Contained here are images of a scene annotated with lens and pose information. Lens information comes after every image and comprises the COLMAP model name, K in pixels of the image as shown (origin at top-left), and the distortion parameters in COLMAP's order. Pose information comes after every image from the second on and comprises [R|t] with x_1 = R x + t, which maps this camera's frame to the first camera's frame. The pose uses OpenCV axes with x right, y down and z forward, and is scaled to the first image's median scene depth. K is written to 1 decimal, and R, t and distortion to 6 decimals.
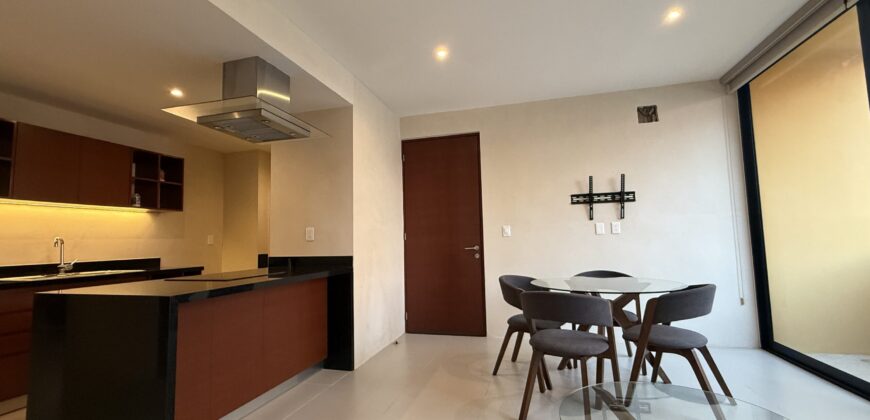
lens RADIAL K [[372.9, 0, 437.2], [0, 372.9, 211.8], [0, 0, 1]] dist [-0.002824, 0.000326]
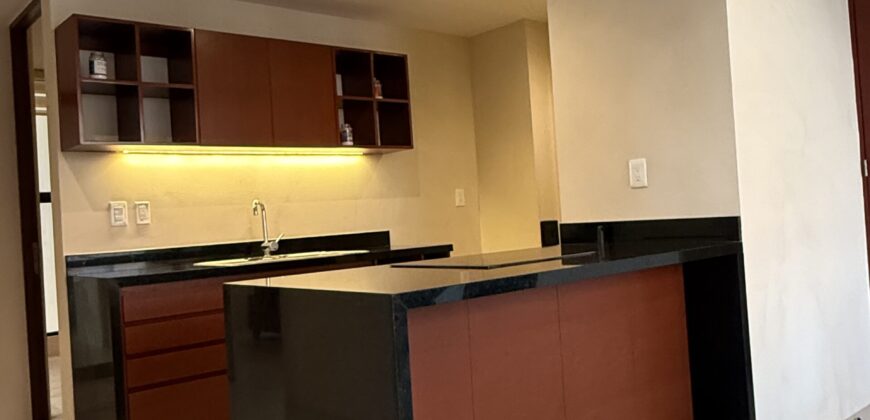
lens RADIAL K [[739.1, 0, 434.6], [0, 739.1, 204.0], [0, 0, 1]] dist [0.021164, -0.040372]
pose [[0.832746, -0.038354, -0.552325, -0.038038], [0.086583, 0.994345, 0.061494, 0.017602], [0.546843, -0.099031, 0.831357, 0.075819]]
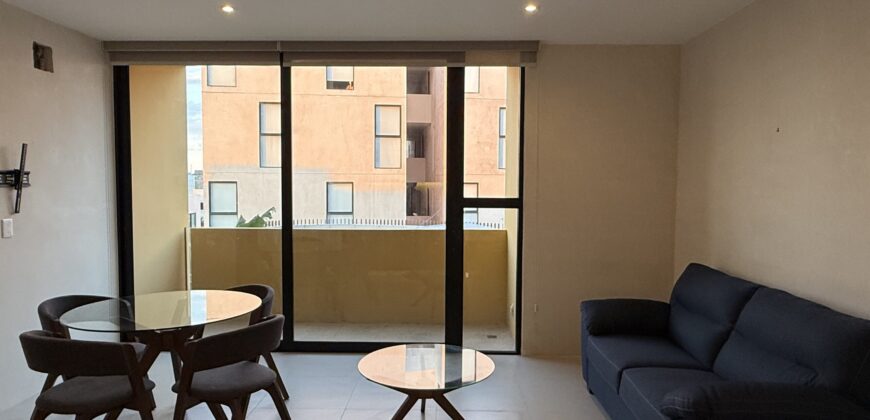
lens RADIAL K [[550.6, 0, 438.0], [0, 550.6, 211.9], [0, 0, 1]] dist [-0.006487, 0.009749]
pose [[-0.273469, -0.028438, 0.961460, -0.607624], [-0.078658, 0.996876, 0.007113, -0.047363], [-0.958659, -0.073681, -0.274852, 0.573038]]
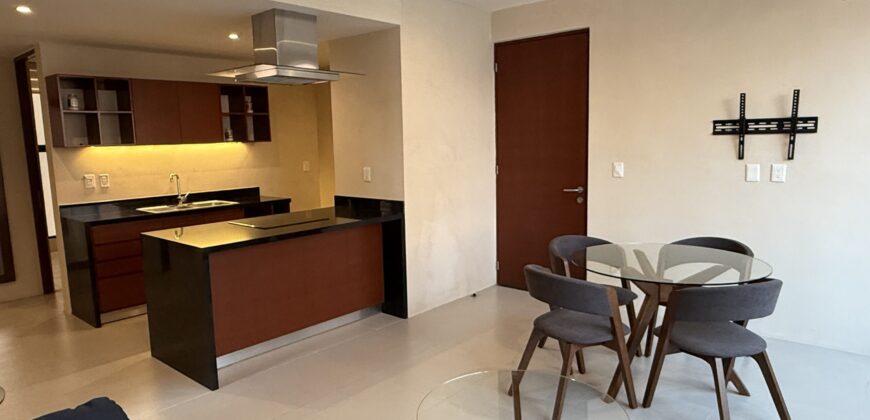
lens RADIAL K [[550.6, 0, 427.8], [0, 550.6, 214.2], [0, 0, 1]] dist [-0.006487, 0.009749]
pose [[0.896526, 0.063022, -0.438485, 0.359550], [0.036537, 0.975936, 0.214973, -0.118511], [0.441481, -0.208750, 0.872650, -0.135929]]
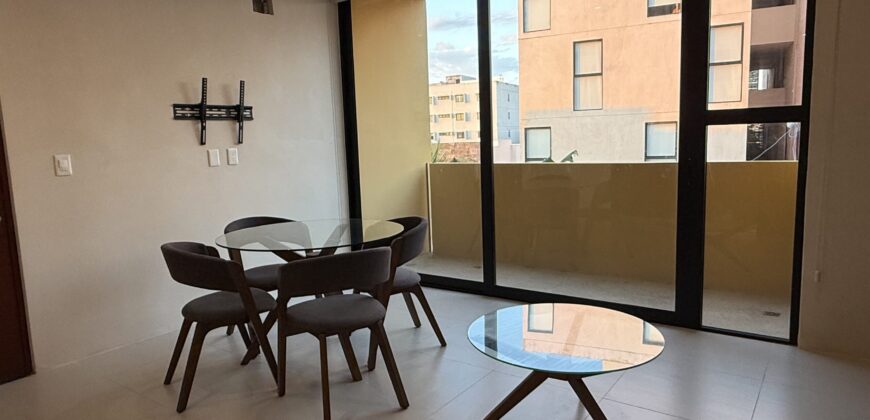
lens RADIAL K [[550.6, 0, 437.7], [0, 550.6, 211.1], [0, 0, 1]] dist [-0.006487, 0.009749]
pose [[0.333854, -0.111170, 0.936046, -0.393004], [-0.047868, 0.989740, 0.134620, -0.013962], [-0.941408, -0.089750, 0.325108, 0.281809]]
